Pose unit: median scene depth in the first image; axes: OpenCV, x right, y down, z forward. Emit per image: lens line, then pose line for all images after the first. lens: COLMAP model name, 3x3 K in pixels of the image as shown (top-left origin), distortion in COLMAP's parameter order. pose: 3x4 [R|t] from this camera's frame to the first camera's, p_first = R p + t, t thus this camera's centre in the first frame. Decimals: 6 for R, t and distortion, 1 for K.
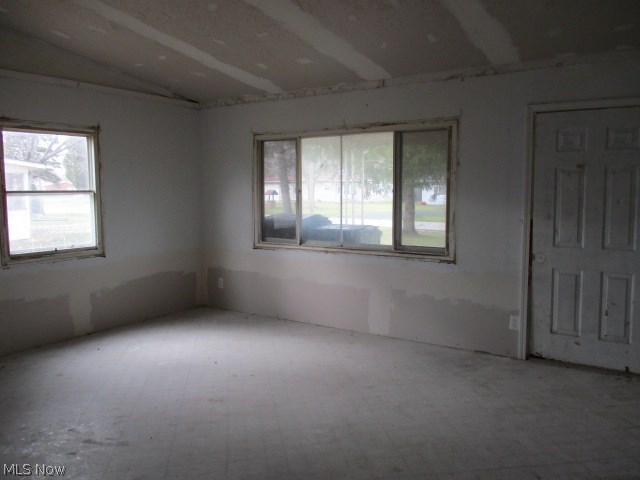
lens RADIAL K [[525.4, 0, 320.0], [0, 525.4, 240.0], [0, 0, 1]] dist [-0.013867, 0.005303]
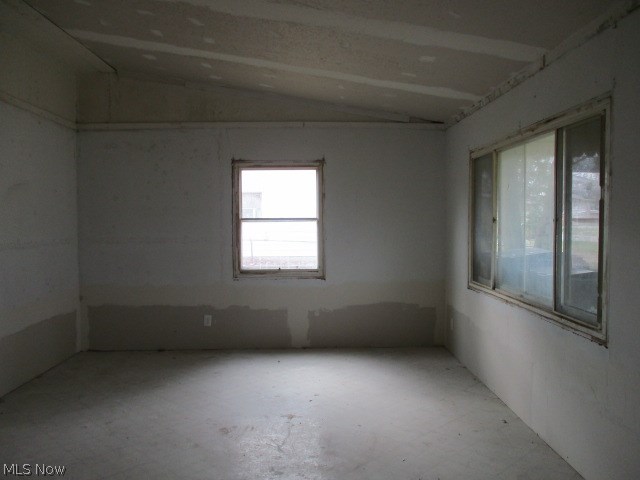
lens RADIAL K [[525.4, 0, 320.0], [0, 525.4, 240.0], [0, 0, 1]] dist [-0.013867, 0.005303]
pose [[0.602590, 0.035604, -0.797256, 0.456906], [-0.078647, 0.996791, -0.014928, -0.033418], [0.794166, 0.071697, 0.603456, 0.352167]]
